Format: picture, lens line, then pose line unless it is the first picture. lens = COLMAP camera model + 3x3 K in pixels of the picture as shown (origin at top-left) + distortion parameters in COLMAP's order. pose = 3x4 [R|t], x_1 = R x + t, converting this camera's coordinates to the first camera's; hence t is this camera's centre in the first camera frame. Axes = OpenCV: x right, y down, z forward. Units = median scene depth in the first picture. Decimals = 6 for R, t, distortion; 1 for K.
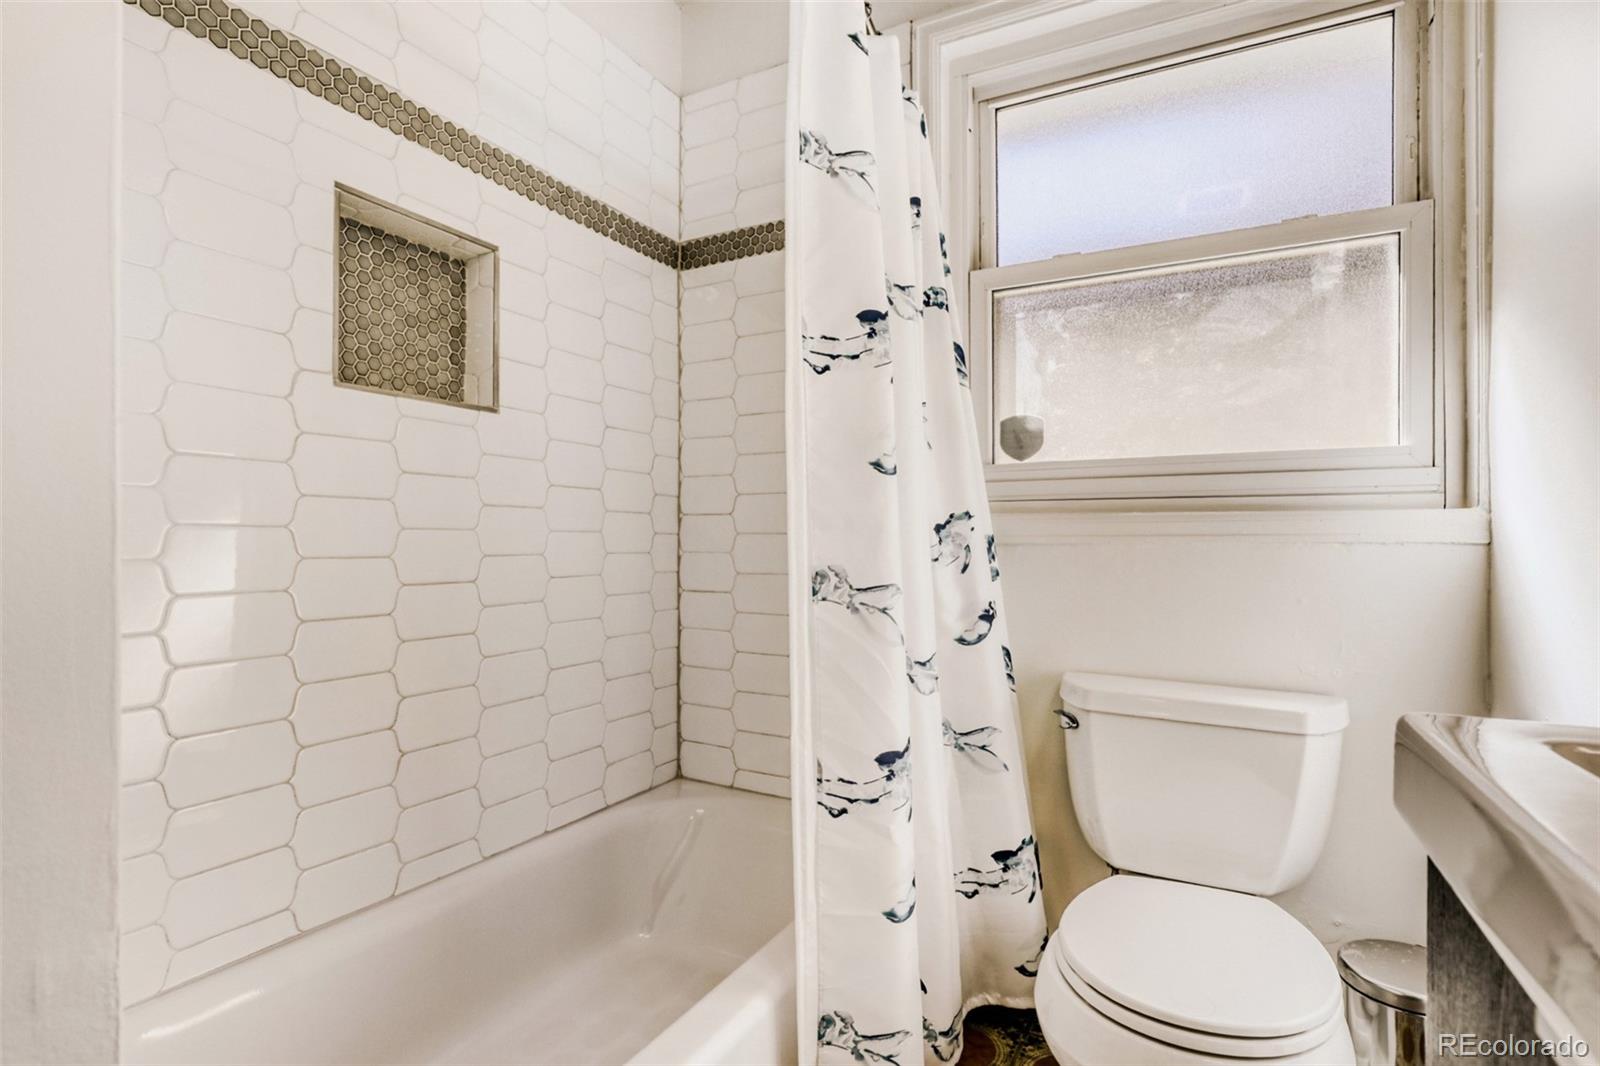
lens RADIAL K [[800.6, 0, 800.4], [0, 800.6, 544.5], [0, 0, 1]] dist [-0.050530, 0.037540]
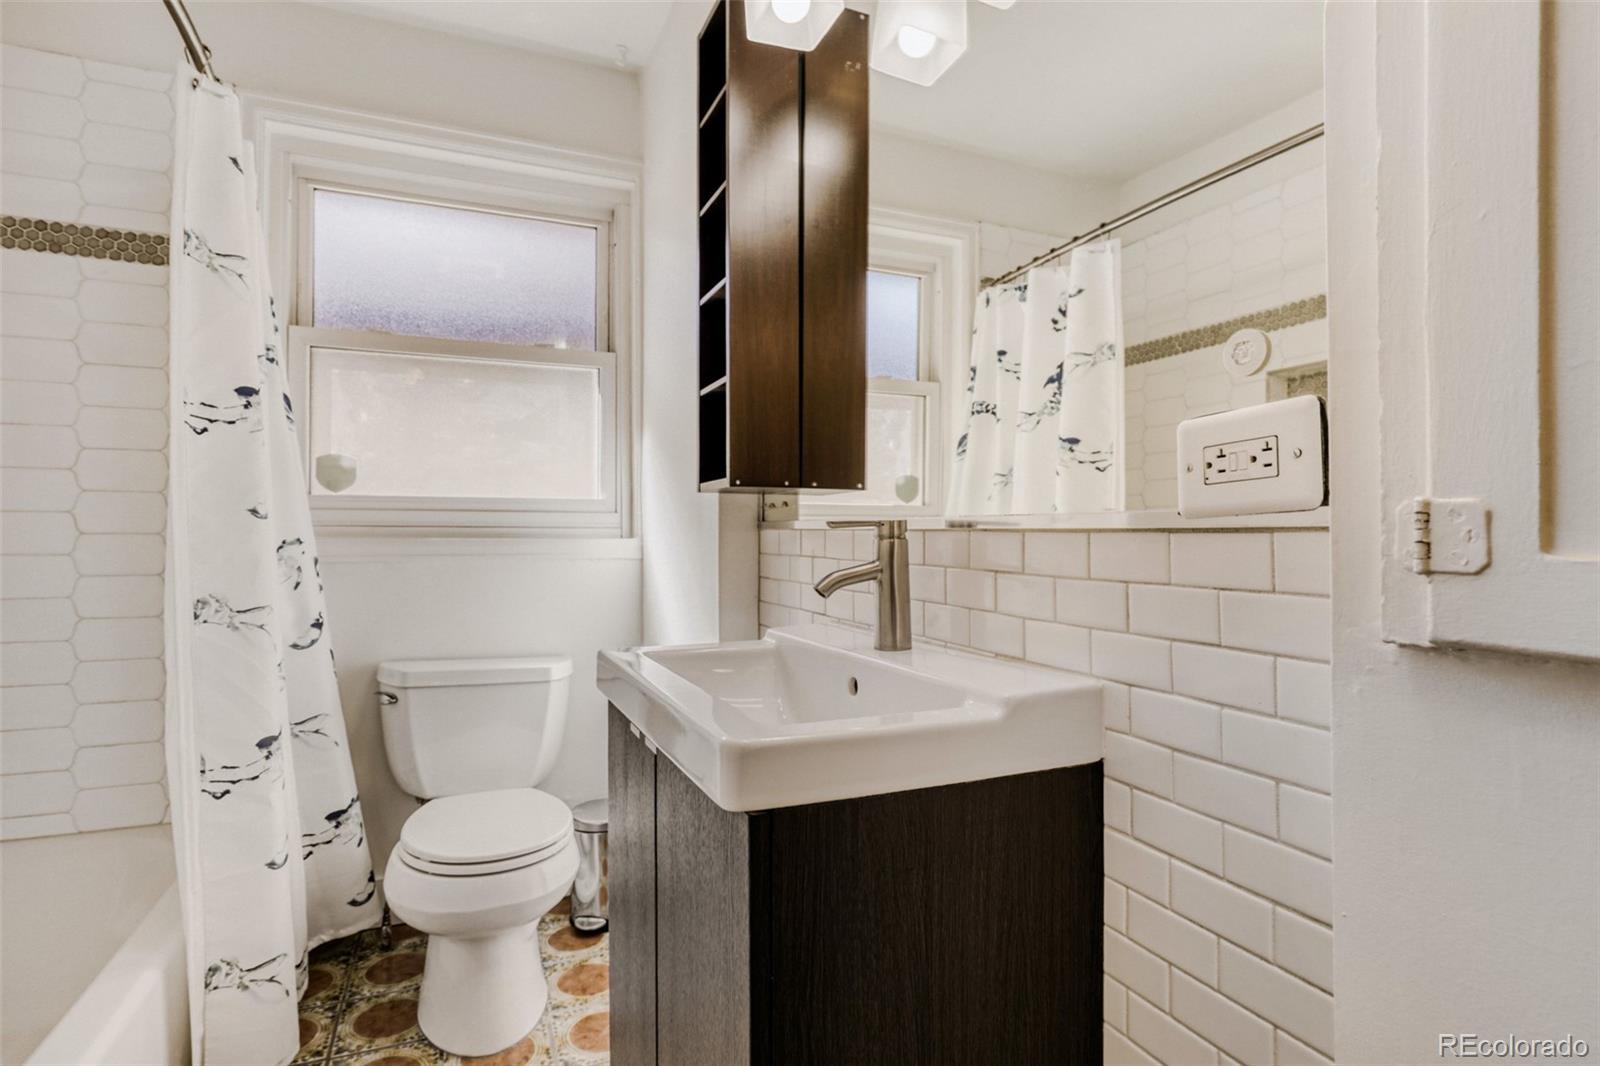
lens RADIAL K [[753.4, 0, 802.1], [0, 753.4, 537.4], [0, 0, 1]] dist [-0.023092, 0.000885]
pose [[0.608614, 0.000912, 0.793466, -0.230170], [0.000941, 0.999998, -0.001870, -0.041646], [-0.793466, 0.001884, 0.608612, -0.297690]]
